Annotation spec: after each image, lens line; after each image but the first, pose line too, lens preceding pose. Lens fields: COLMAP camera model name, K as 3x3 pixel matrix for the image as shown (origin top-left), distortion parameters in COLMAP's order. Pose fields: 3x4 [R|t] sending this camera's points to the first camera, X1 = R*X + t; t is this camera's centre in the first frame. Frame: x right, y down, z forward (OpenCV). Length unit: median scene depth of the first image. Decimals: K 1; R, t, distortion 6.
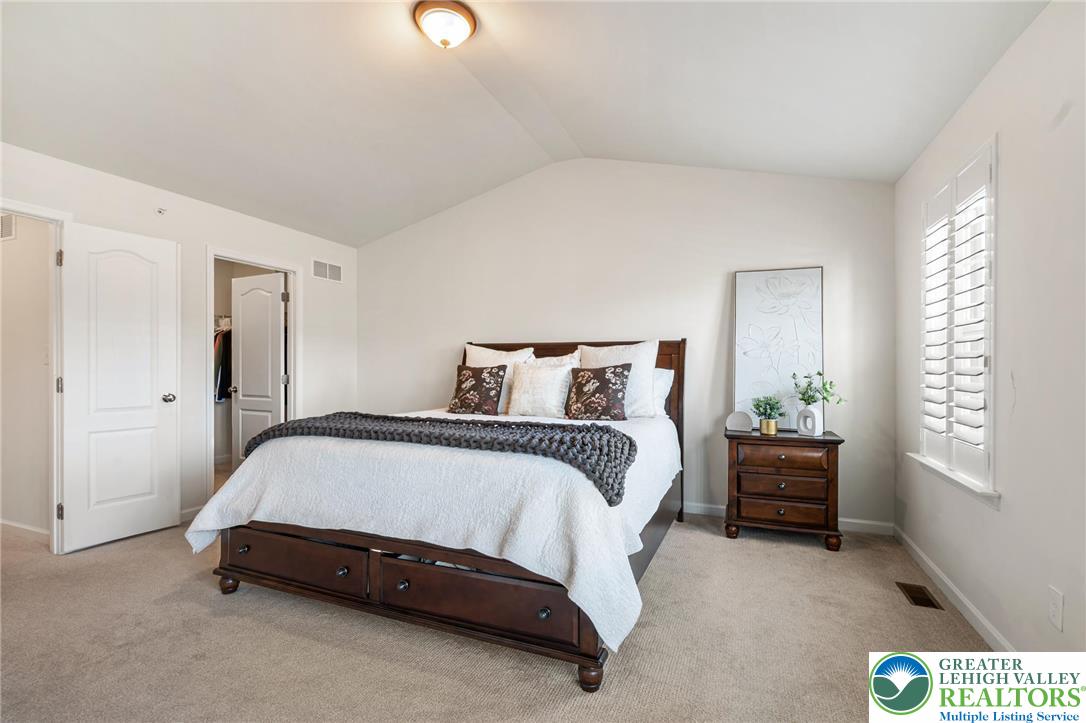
lens RADIAL K [[488.7, 0, 543.9], [0, 488.7, 362.5], [0, 0, 1]] dist [0.005325, -0.002085]
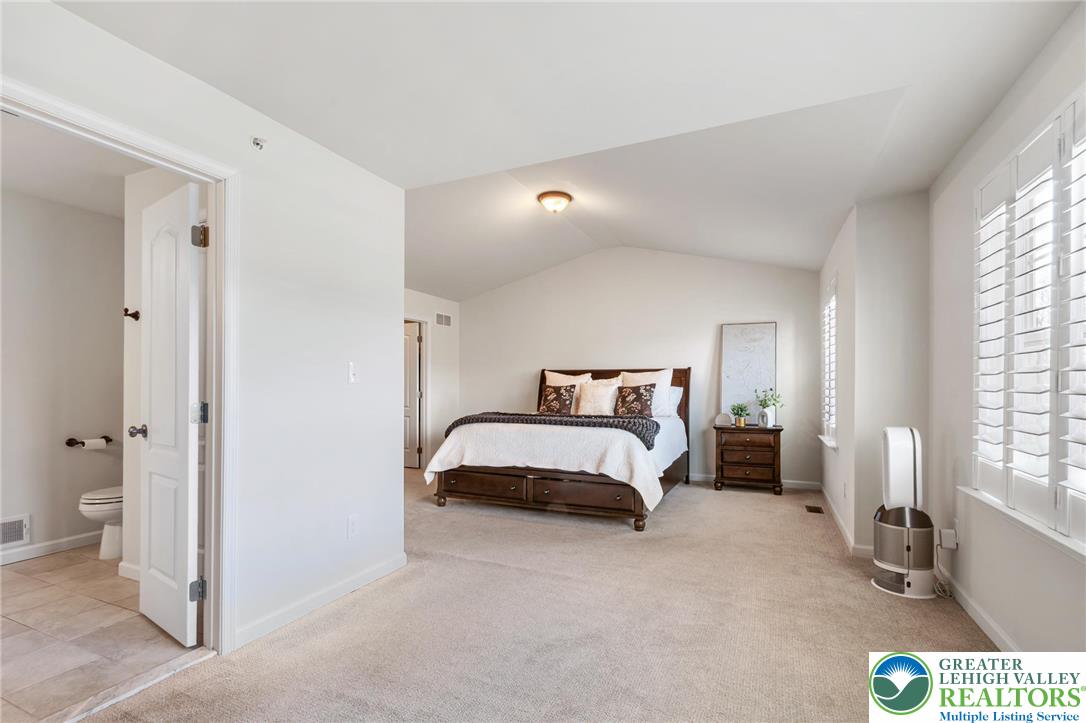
lens RADIAL K [[486.7, 0, 548.3], [0, 486.7, 380.4], [0, 0, 1]] dist [-0.004570, -0.000233]
pose [[0.999545, -0.002943, -0.030035, -0.131540], [0.002882, 0.999994, -0.002070, -0.006207], [0.030041, 0.001982, 0.999547, -0.637271]]
